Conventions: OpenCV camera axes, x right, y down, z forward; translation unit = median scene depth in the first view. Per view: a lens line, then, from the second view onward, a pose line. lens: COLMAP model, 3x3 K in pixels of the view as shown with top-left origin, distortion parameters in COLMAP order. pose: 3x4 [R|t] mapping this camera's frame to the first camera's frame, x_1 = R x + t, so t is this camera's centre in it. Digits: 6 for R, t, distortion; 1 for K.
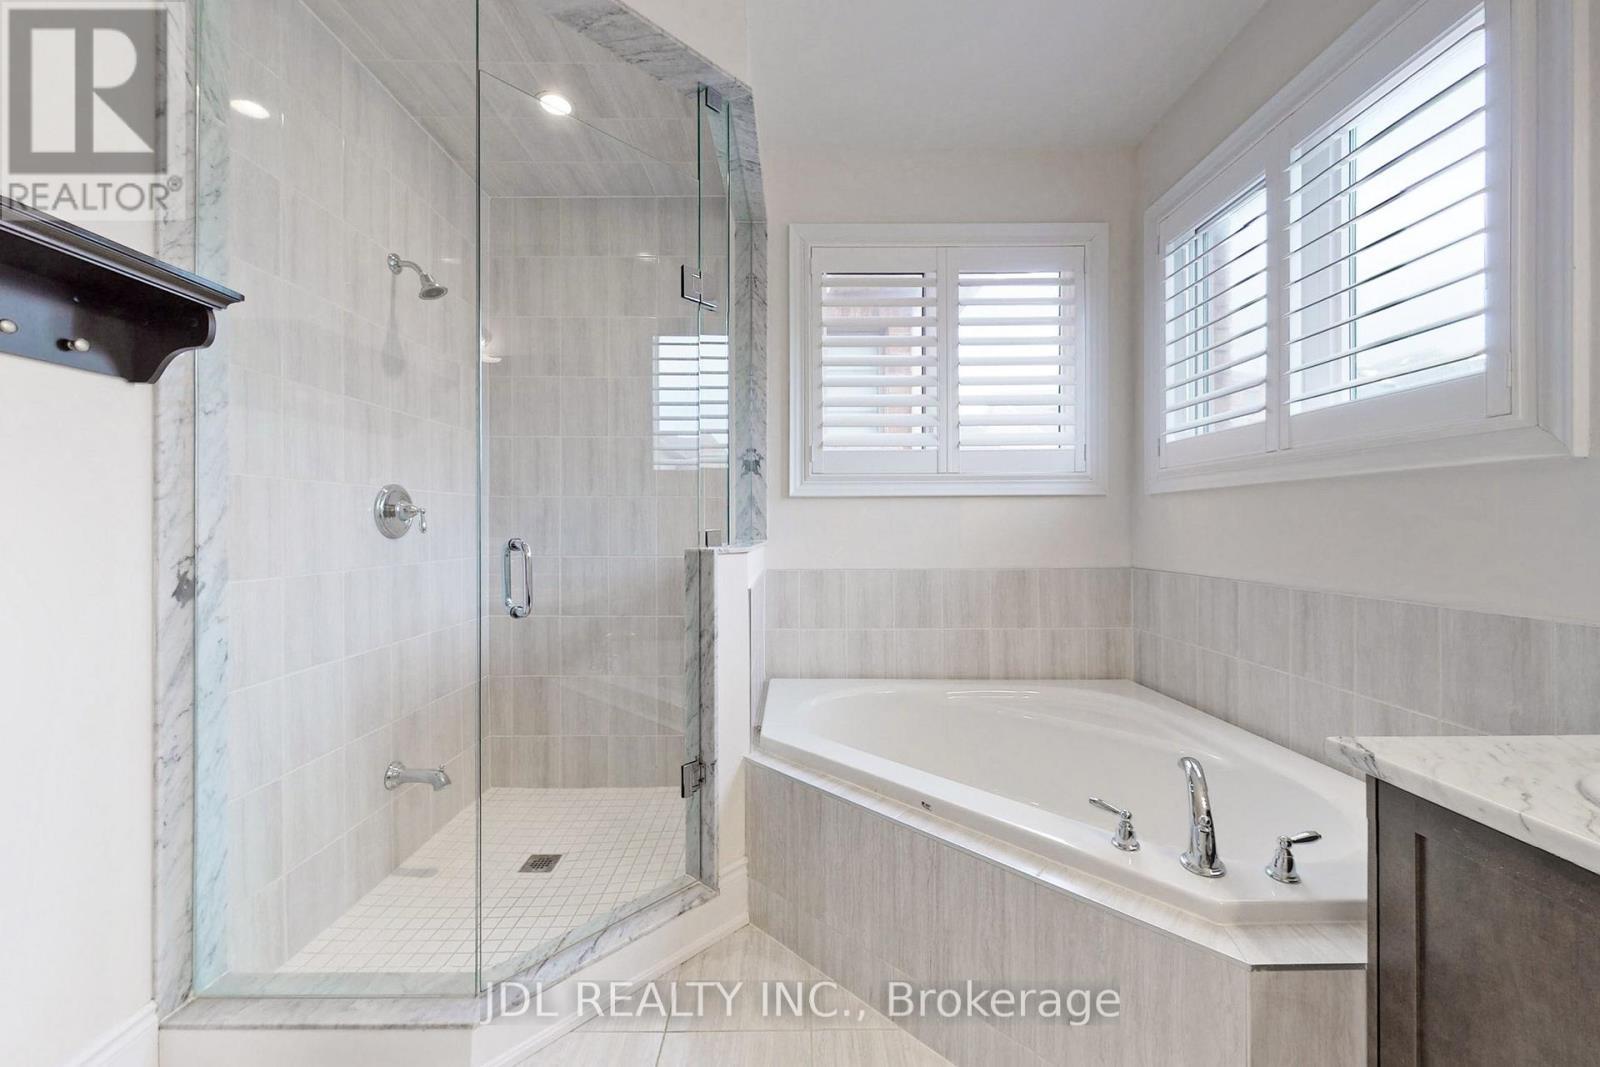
lens RADIAL K [[657.5, 0, 802.1], [0, 657.5, 528.6], [0, 0, 1]] dist [-0.001902, 0.000418]
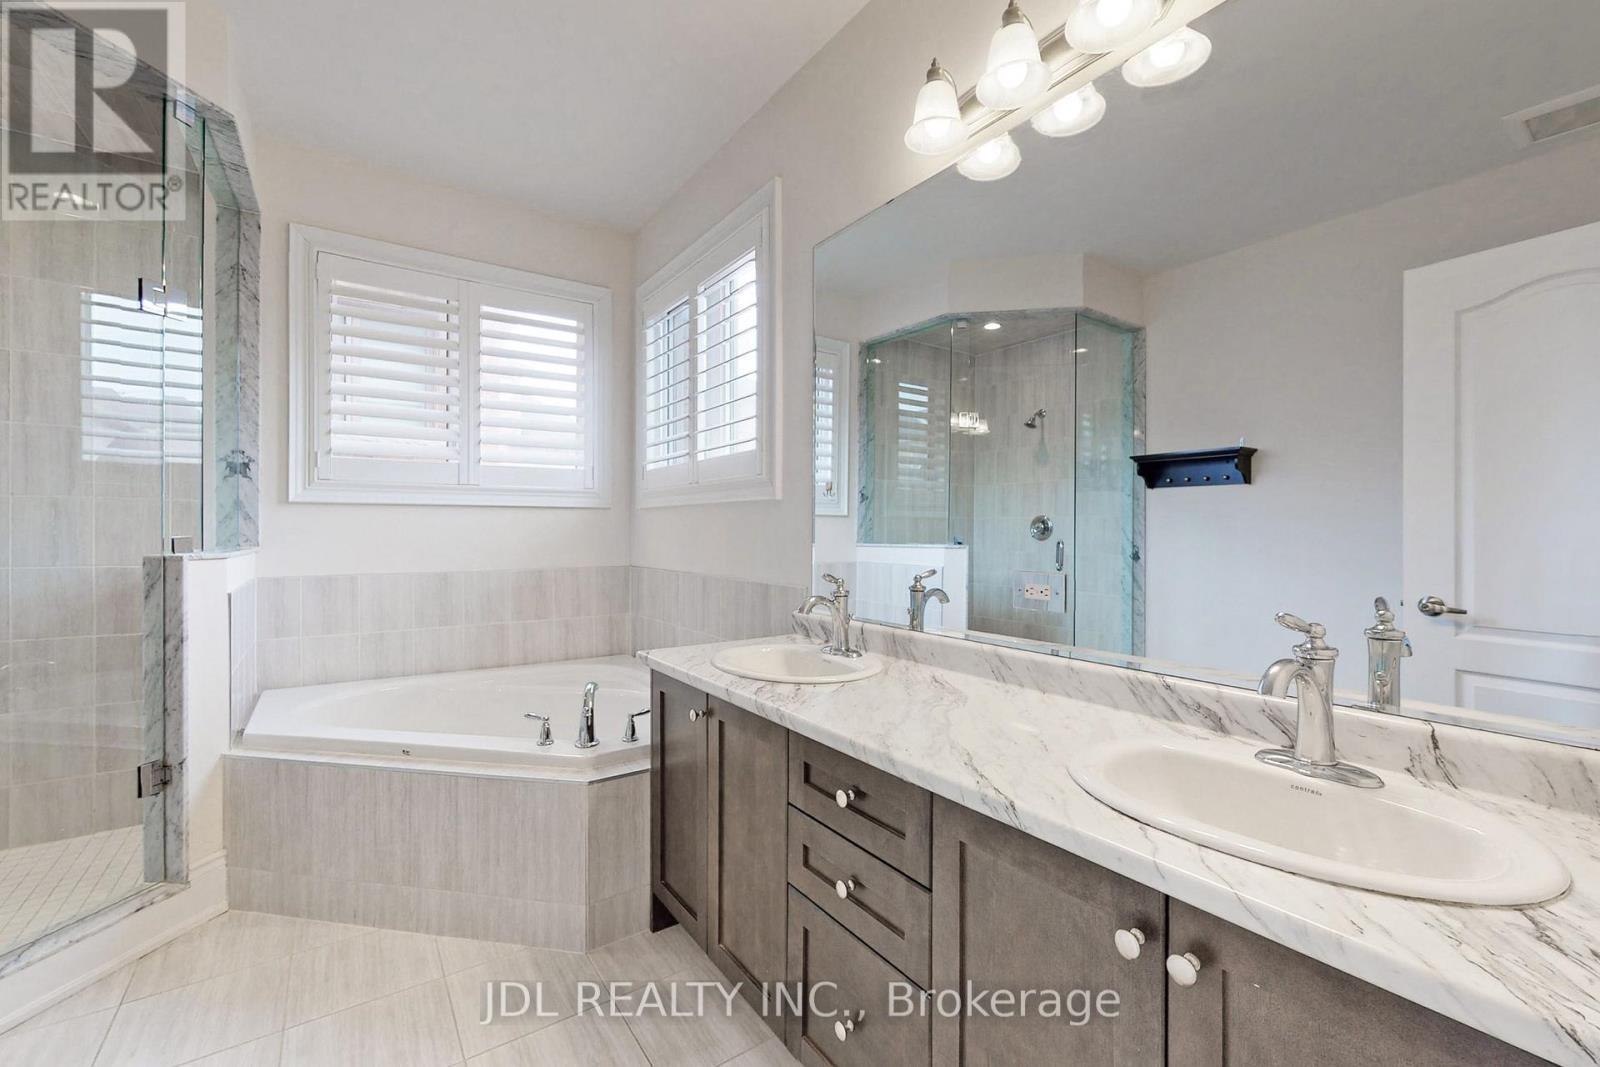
lens RADIAL K [[657.5, 0, 793.0], [0, 657.5, 534.3], [0, 0, 1]] dist [-0.001902, 0.000418]
pose [[0.818302, 0.001503, 0.574786, 0.047266], [-0.002152, 0.999998, 0.000448, -0.003766], [-0.574784, -0.001603, 0.818304, -0.326077]]
